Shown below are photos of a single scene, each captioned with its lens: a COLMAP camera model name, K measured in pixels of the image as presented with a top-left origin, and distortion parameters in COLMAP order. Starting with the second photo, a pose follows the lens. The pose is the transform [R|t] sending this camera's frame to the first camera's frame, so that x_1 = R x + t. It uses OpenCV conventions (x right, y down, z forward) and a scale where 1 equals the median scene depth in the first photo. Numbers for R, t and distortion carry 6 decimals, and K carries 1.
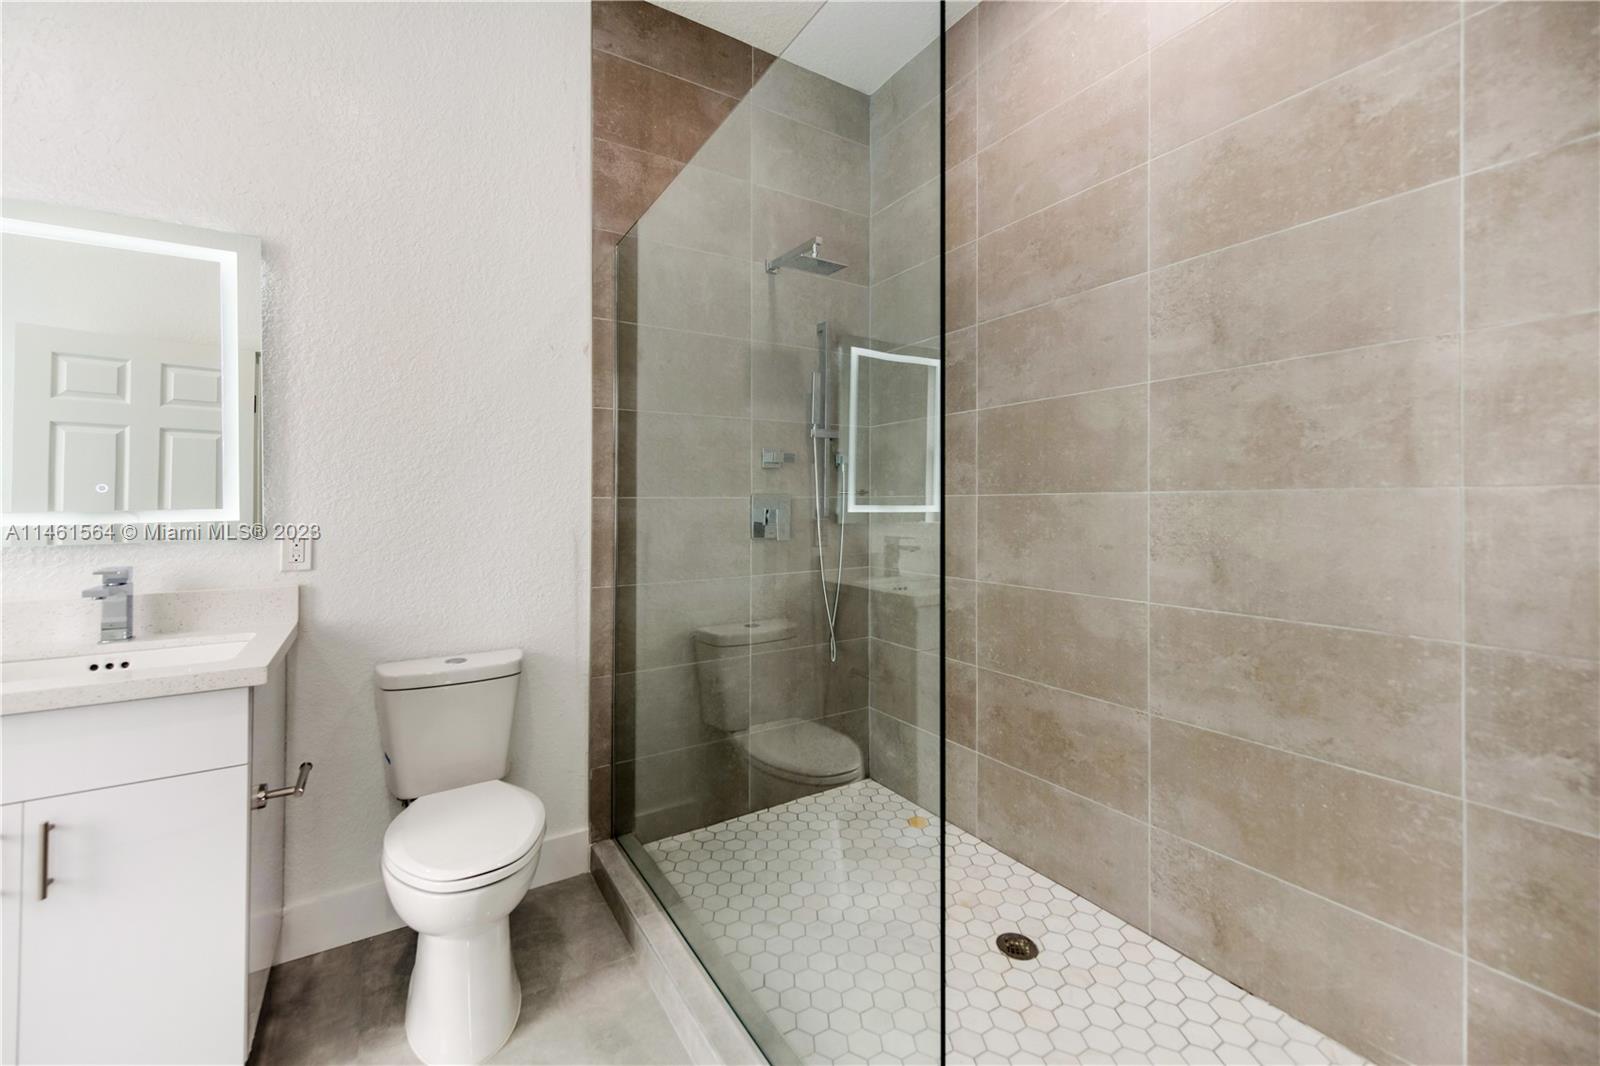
lens RADIAL K [[648.1, 0, 789.9], [0, 648.1, 496.4], [0, 0, 1]] dist [0.001785, 0.000051]
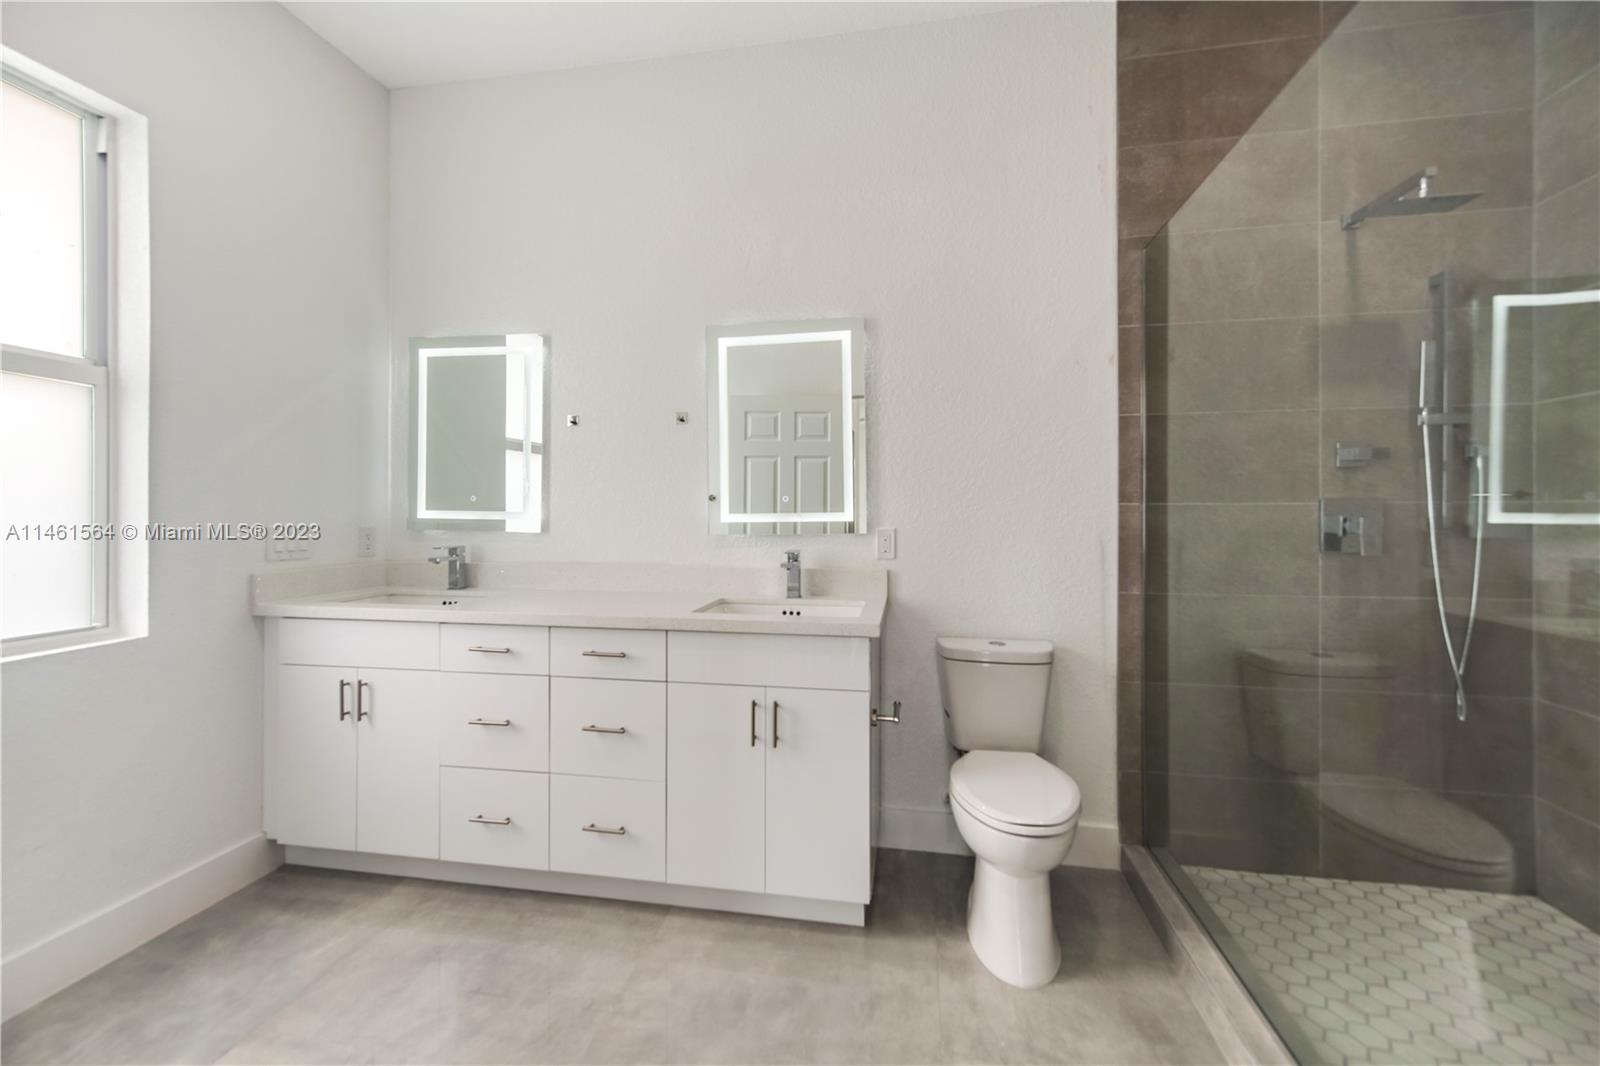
lens RADIAL K [[650.5, 0, 799.1], [0, 650.5, 501.9], [0, 0, 1]] dist [0.010725, -0.002774]
pose [[0.744838, -0.004216, -0.667232, 0.003950], [0.004573, 0.999989, -0.001214, -0.002224], [0.667229, -0.002146, 0.744849, -0.101833]]
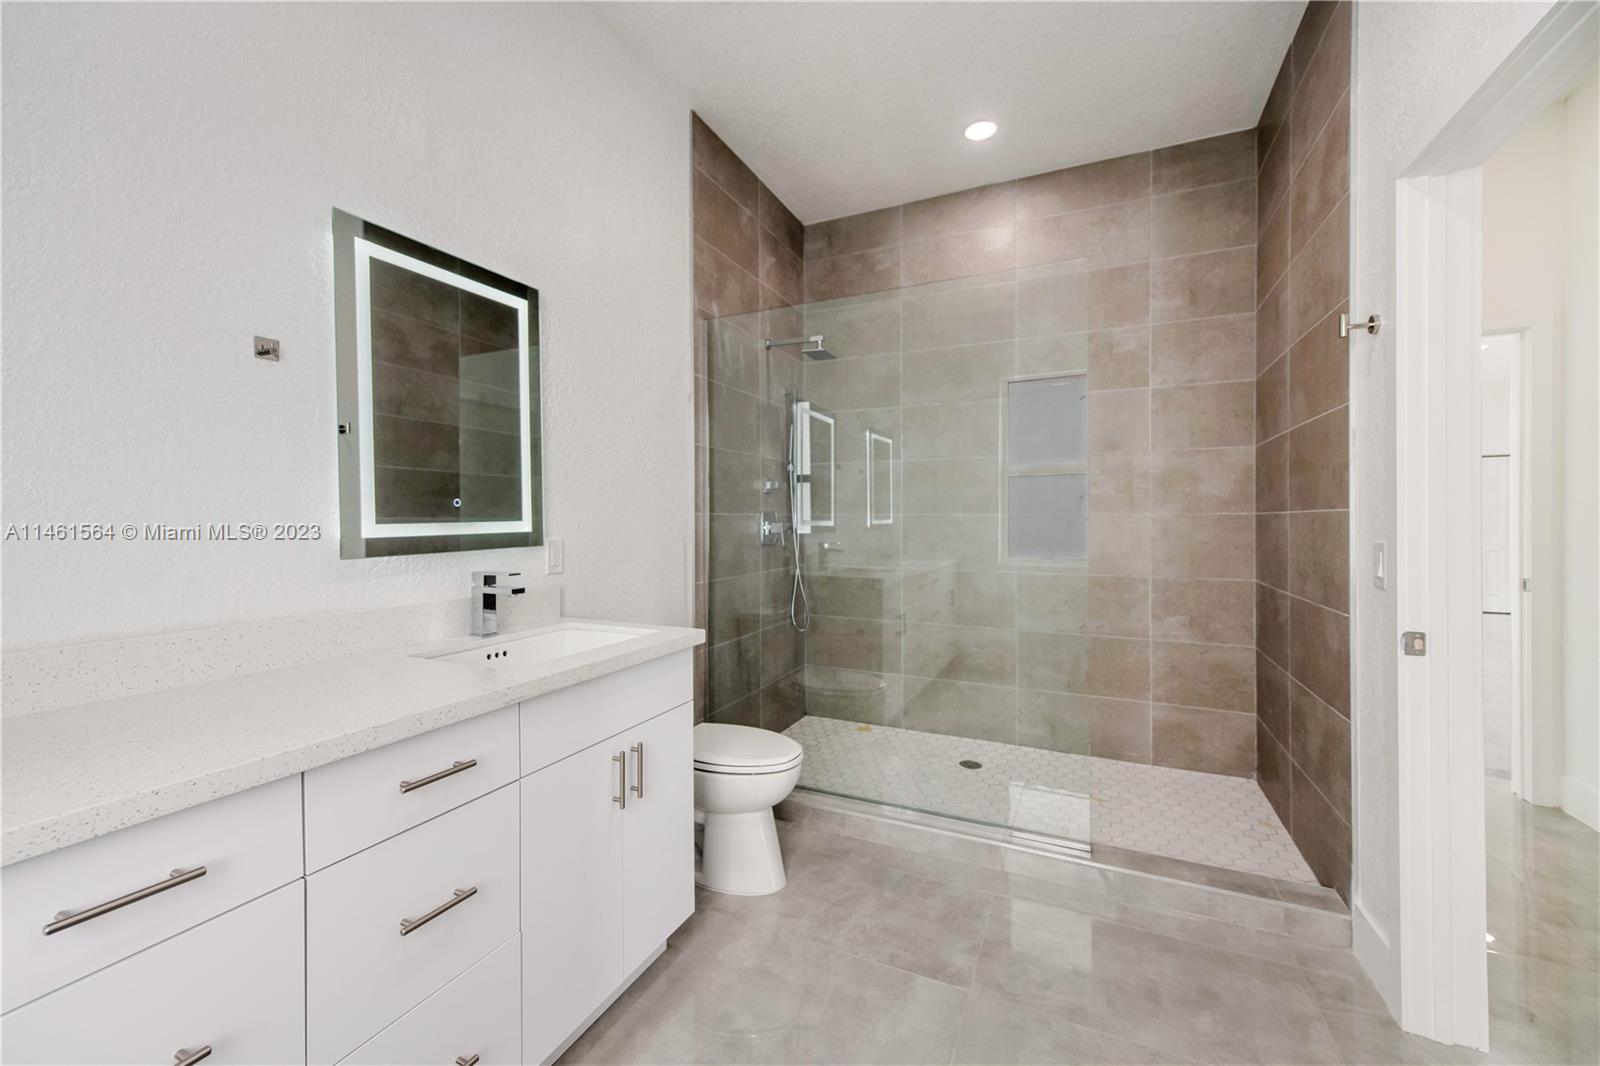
lens RADIAL K [[618.6, 0, 803.9], [0, 618.6, 513.7], [0, 0, 1]] dist [0.000968, -0.000046]
pose [[0.840737, 0.009391, 0.541363, -0.826595], [-0.009743, 0.999950, -0.002216, 0.002368], [-0.541357, -0.003412, 0.840786, -0.163868]]
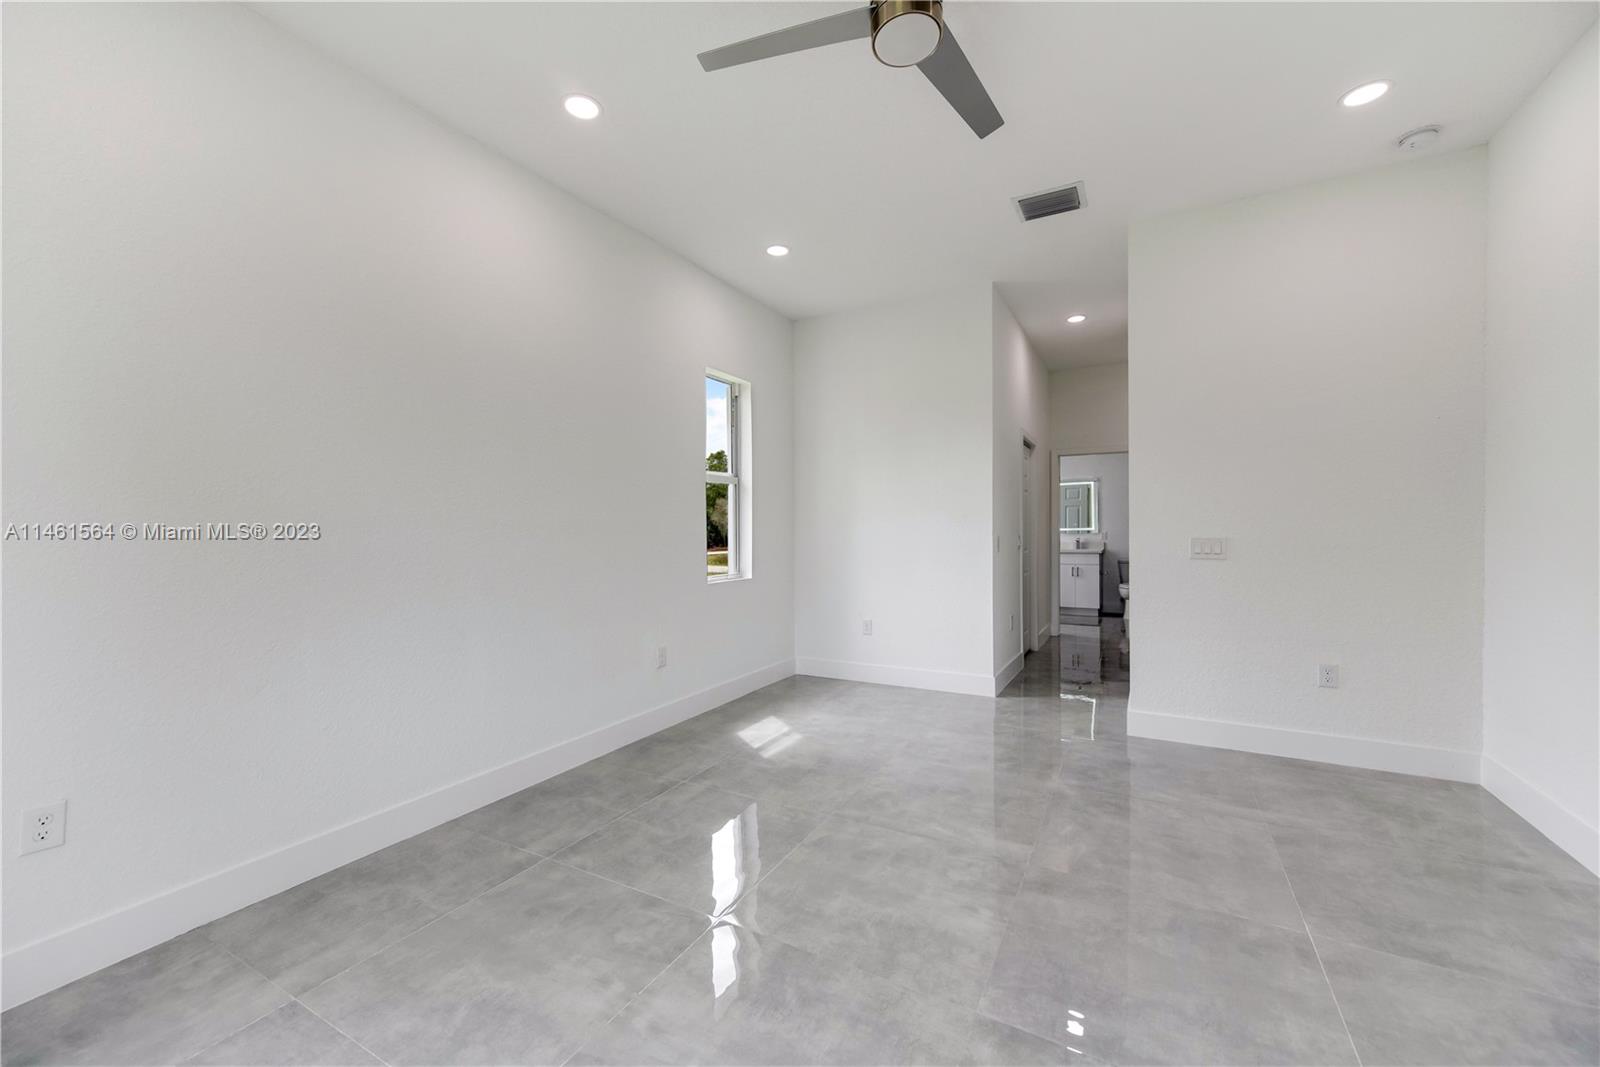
lens RADIAL K [[632.3, 0, 788.9], [0, 632.3, 522.7], [0, 0, 1]] dist [0.016692, -0.002732]
pose [[0.462804, -0.010096, -0.886403, 2.195643], [0.024366, 0.999702, 0.001335, -0.076307], [0.886126, -0.022216, 0.462912, -3.049853]]
